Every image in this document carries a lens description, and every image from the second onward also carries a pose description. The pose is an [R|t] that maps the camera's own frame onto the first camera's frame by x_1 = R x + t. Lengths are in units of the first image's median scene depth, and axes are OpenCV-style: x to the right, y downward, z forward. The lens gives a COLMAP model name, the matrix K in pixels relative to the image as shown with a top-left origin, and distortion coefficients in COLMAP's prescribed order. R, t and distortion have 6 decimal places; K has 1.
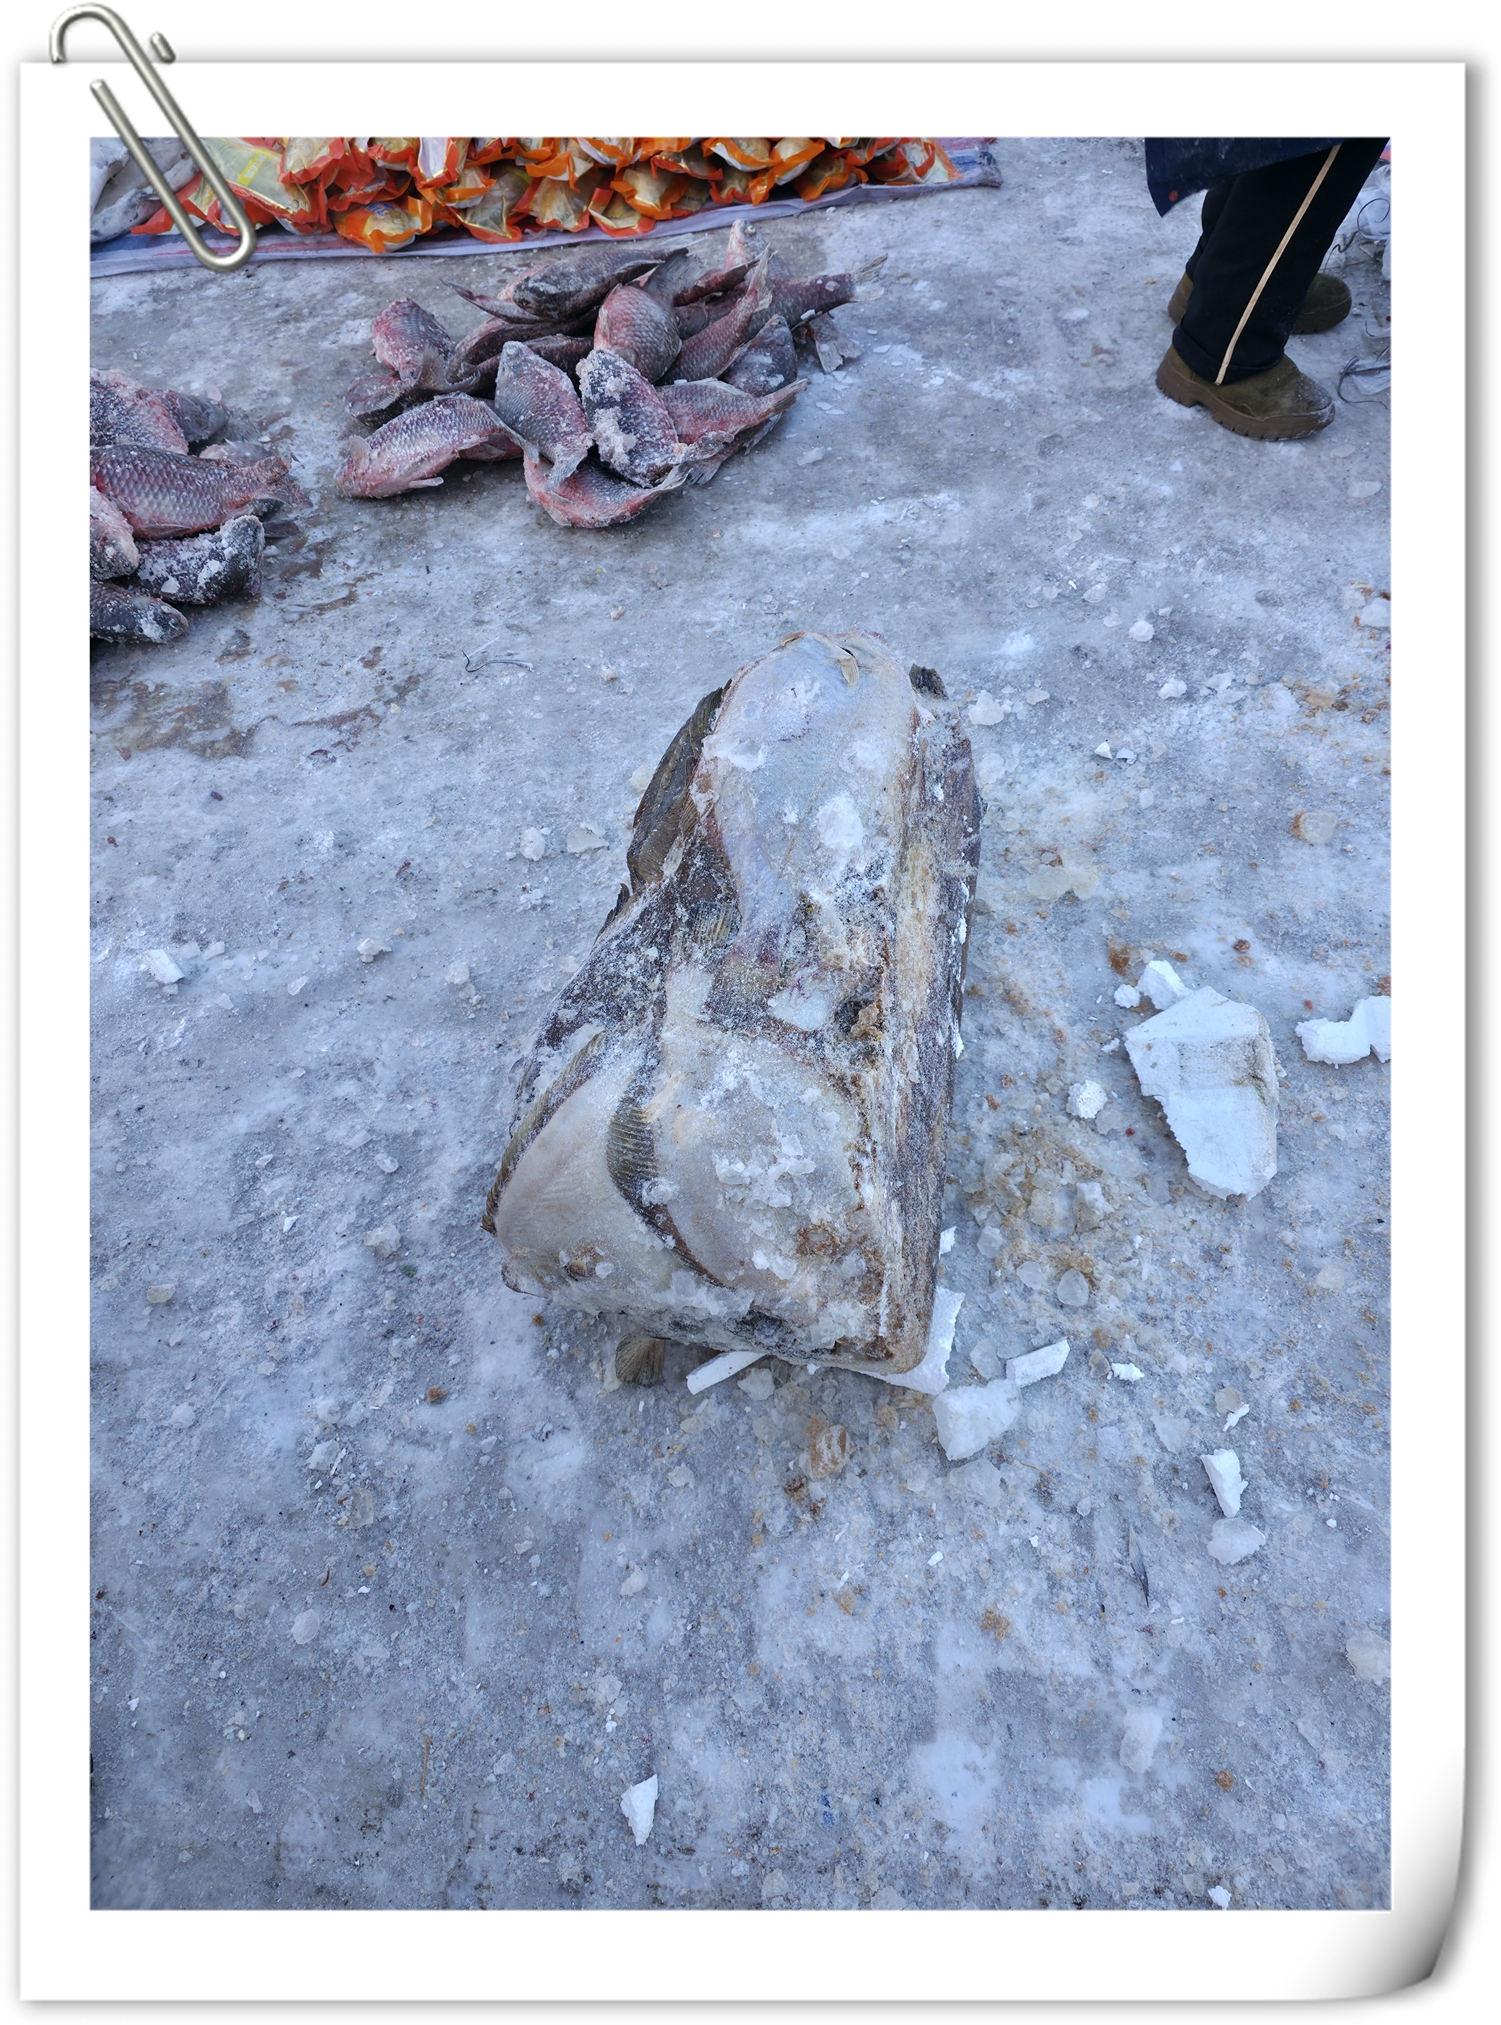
lens RADIAL K [[1190.7, 0, 750.1], [0, 1190.7, 993.7], [0, 0, 1]] dist [0.051204, -0.054984]
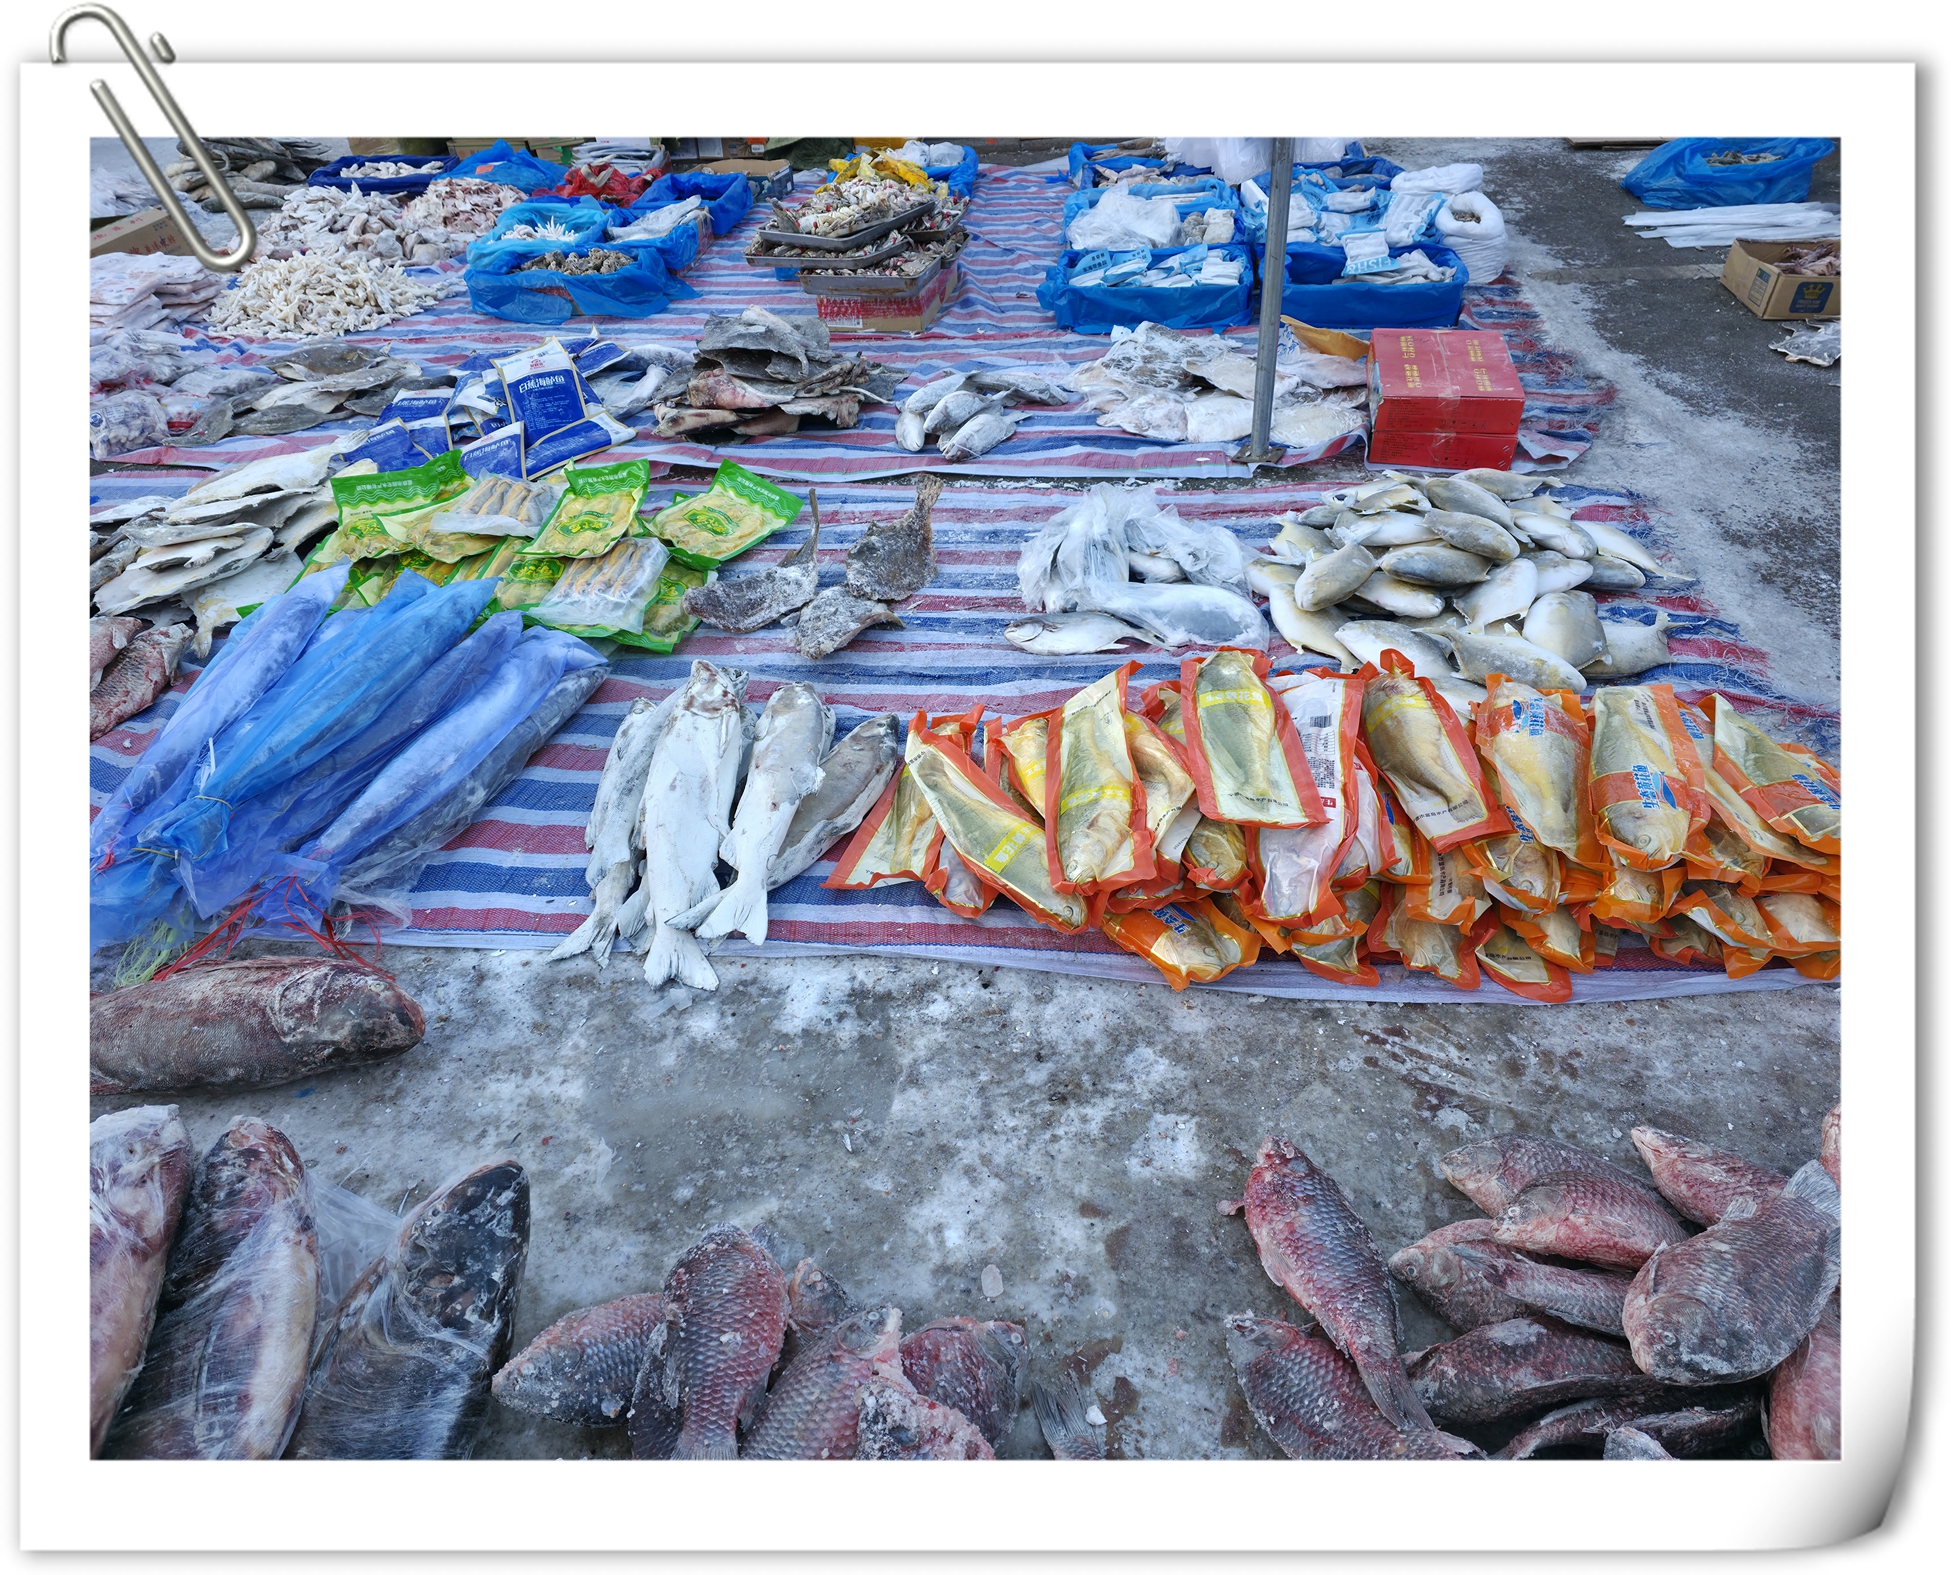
lens RADIAL K [[1182.7, 0, 953.3], [0, 1182.7, 766.0], [0, 0, 1]] dist [0.044837, -0.026803]
pose [[0.993821, 0.083532, -0.073093, -0.413327], [-0.102246, 0.945229, -0.309980, -0.520725], [0.043196, 0.315538, 0.947929, 0.288942]]
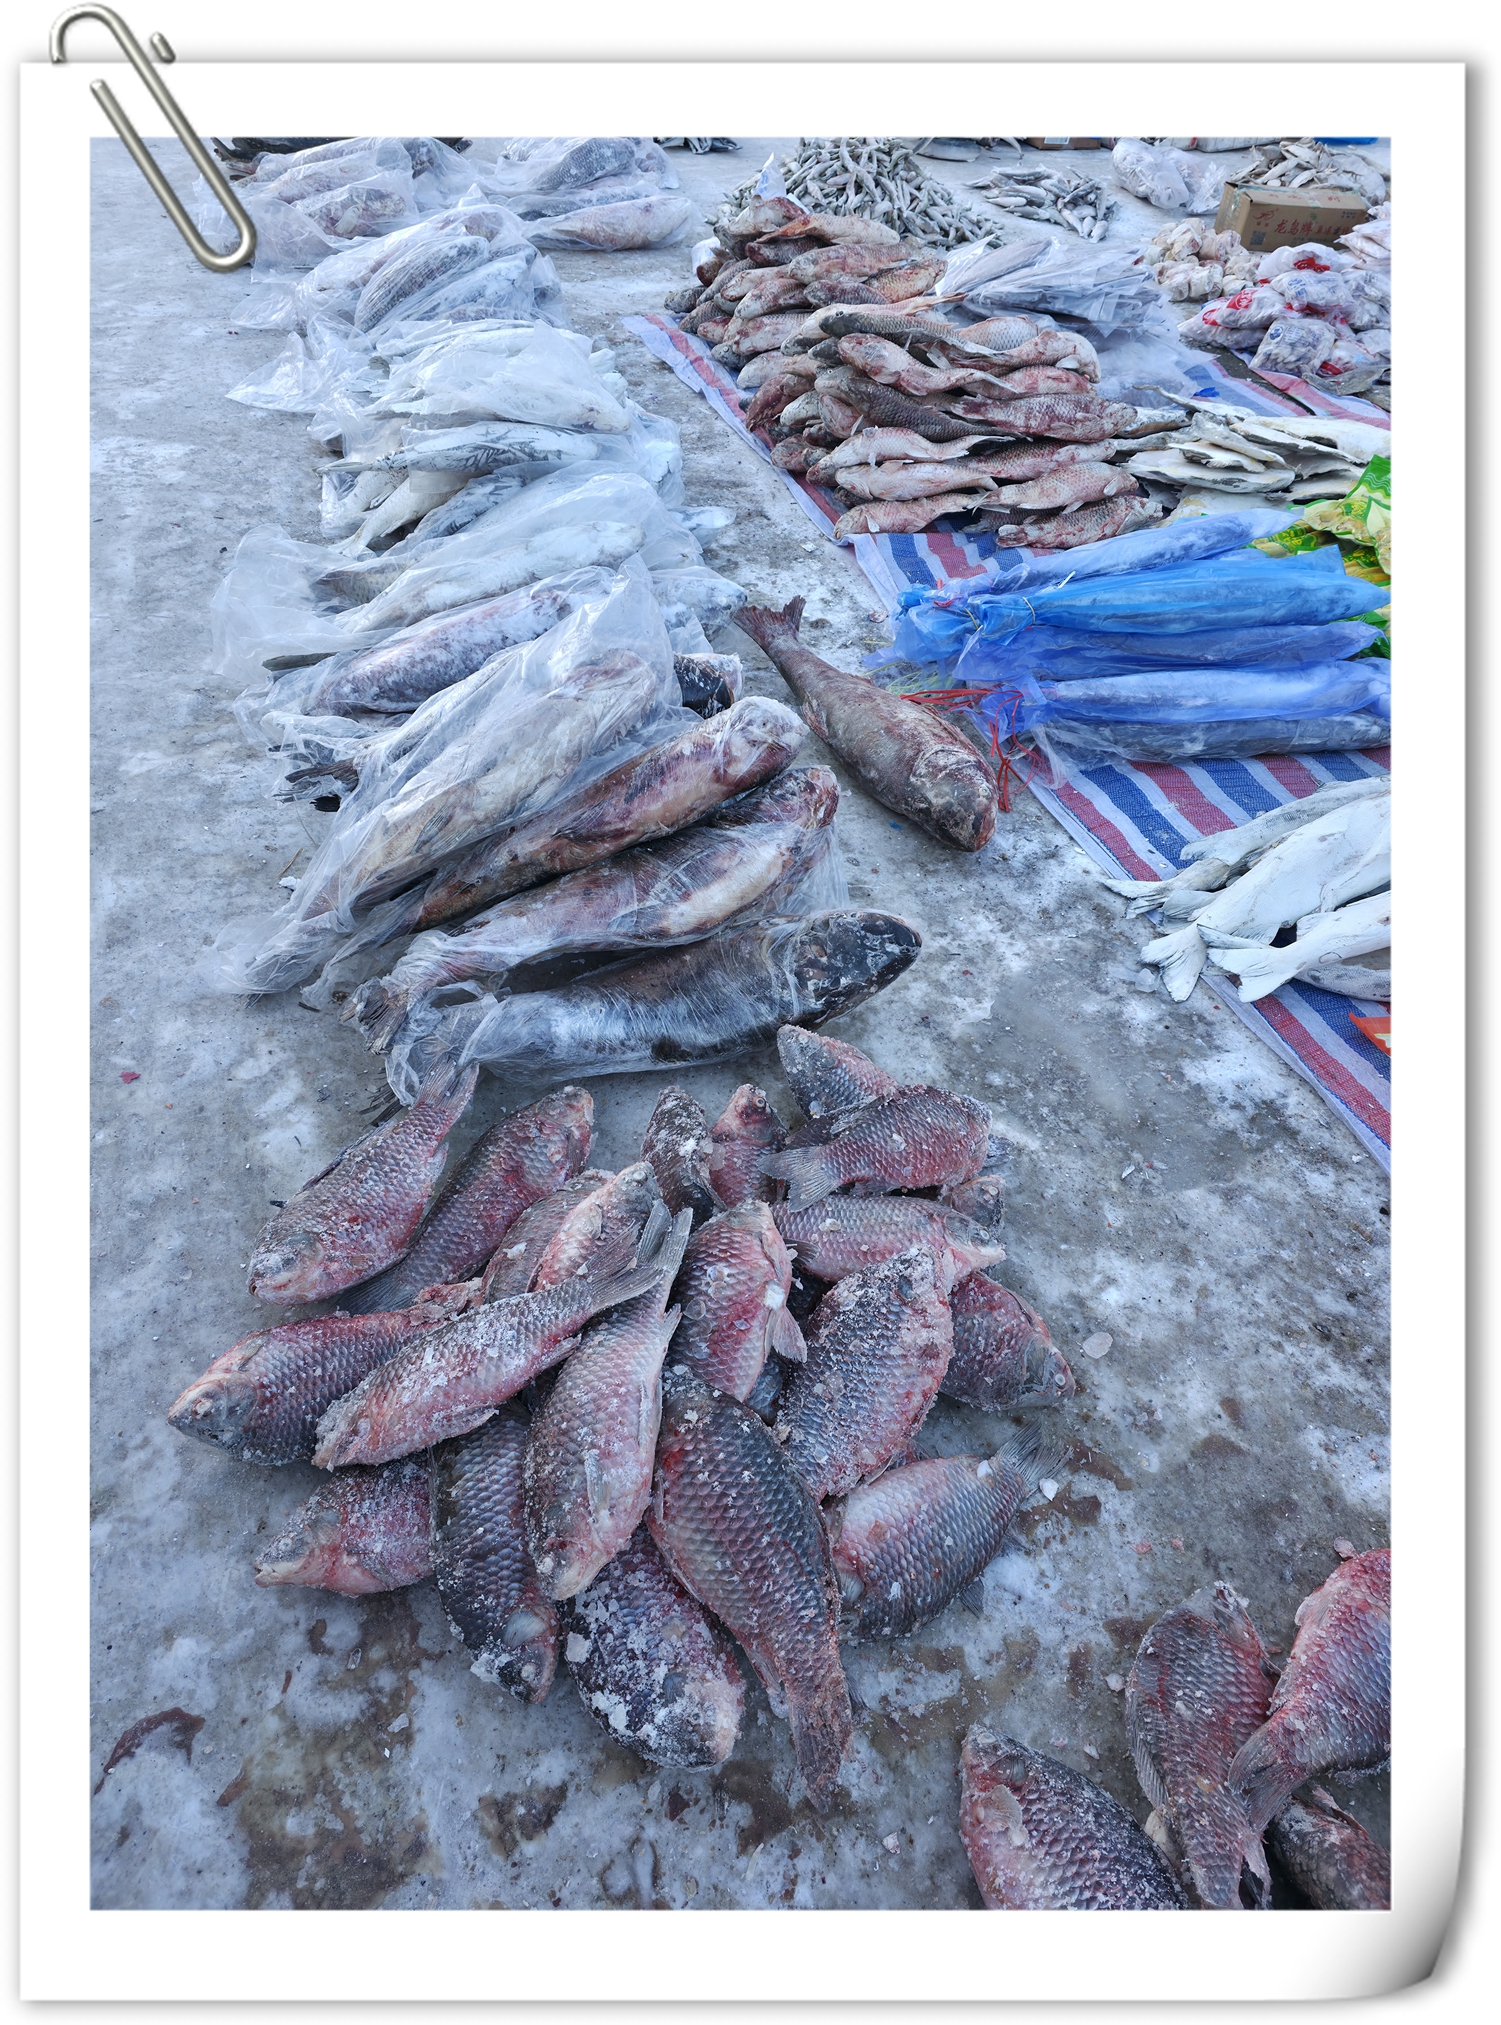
lens RADIAL K [[1190.7, 0, 750.1], [0, 1190.7, 993.7], [0, 0, 1]] dist [0.051204, -0.054984]
pose [[0.343669, 0.724501, -0.597486, -0.248401], [-0.819967, 0.541641, 0.185146, -0.526206], [0.457762, 0.426290, 0.780212, 0.325485]]
